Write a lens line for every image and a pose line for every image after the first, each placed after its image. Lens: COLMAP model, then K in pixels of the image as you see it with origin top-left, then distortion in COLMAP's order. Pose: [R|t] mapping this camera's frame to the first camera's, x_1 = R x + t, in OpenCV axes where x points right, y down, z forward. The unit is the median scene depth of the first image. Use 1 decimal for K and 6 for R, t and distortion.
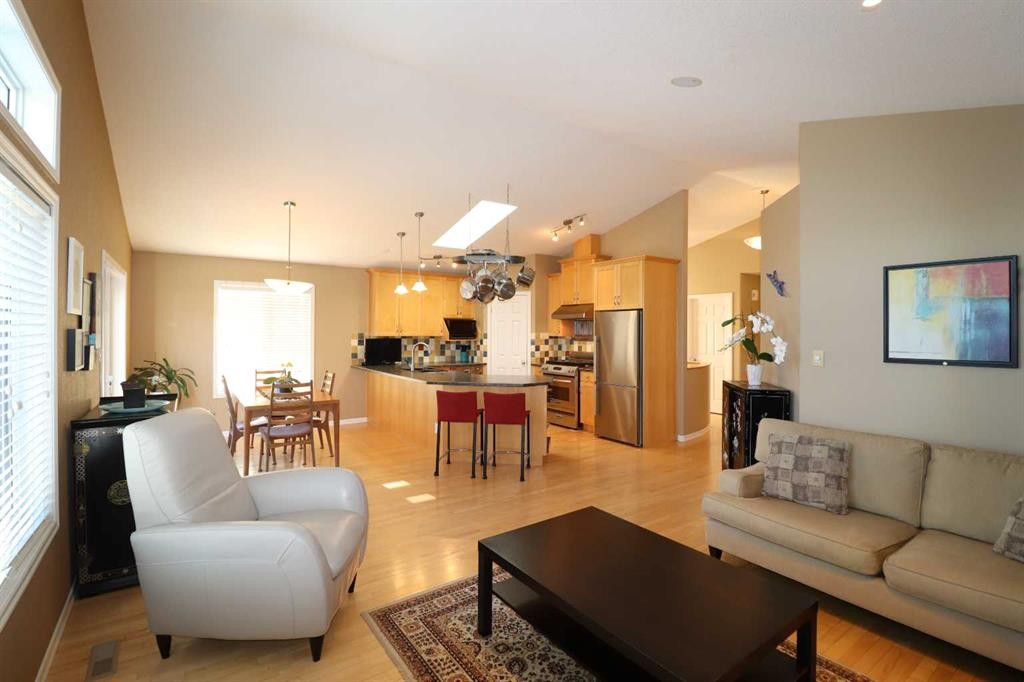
lens RADIAL K [[473.7, 0, 502.0], [0, 473.7, 329.5], [0, 0, 1]] dist [0.000119, -0.014506]
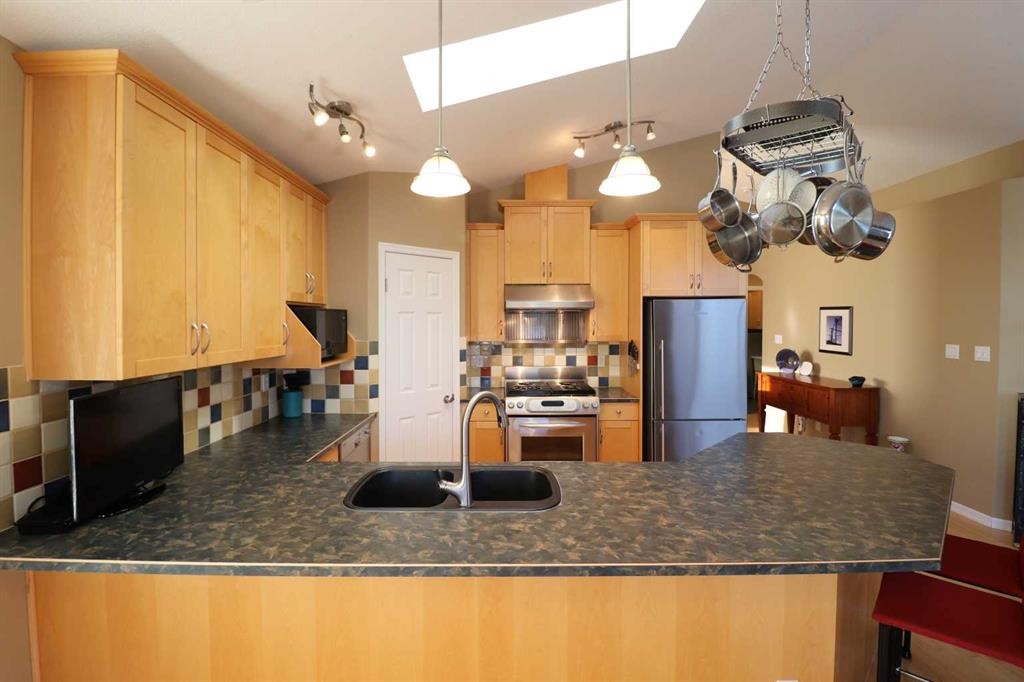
lens RADIAL K [[473.7, 0, 502.0], [0, 473.7, 329.5], [0, 0, 1]] dist [0.000119, -0.014506]
pose [[0.562268, -0.022038, 0.826661, -0.326909], [0.004364, 0.999710, 0.023683, -0.011841], [-0.826943, -0.009708, 0.562201, 0.705844]]
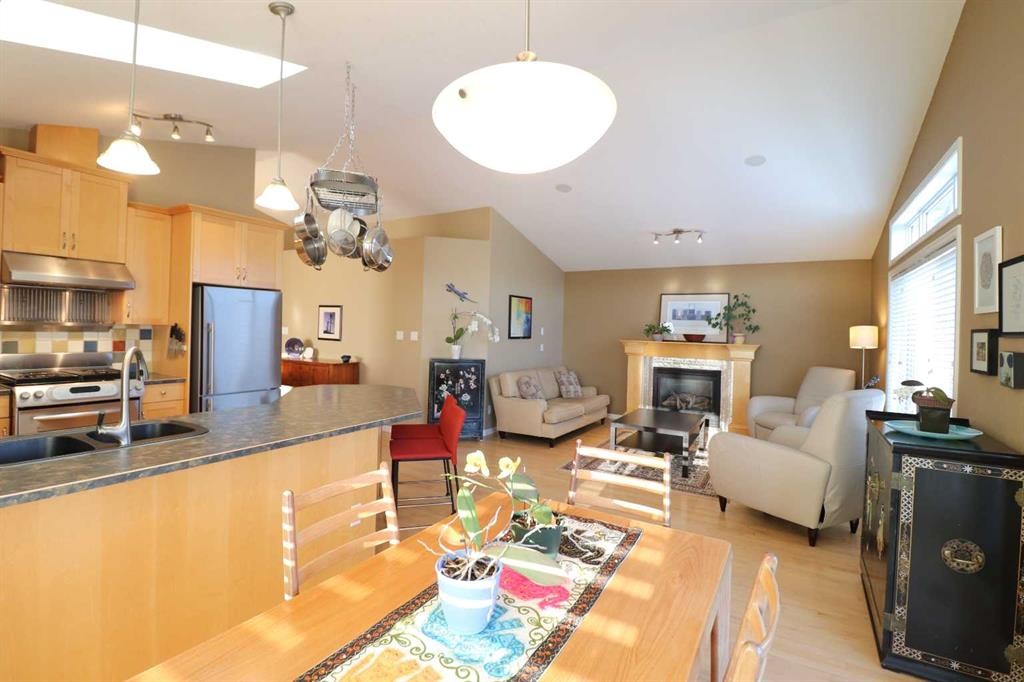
lens RADIAL K [[473.7, 0, 502.0], [0, 473.7, 329.5], [0, 0, 1]] dist [0.000119, -0.014506]
pose [[-0.411936, -0.015877, 0.911074, -0.459371], [-0.030603, 0.999525, 0.003581, 0.006600], [-0.910699, -0.026407, -0.412226, 0.763993]]
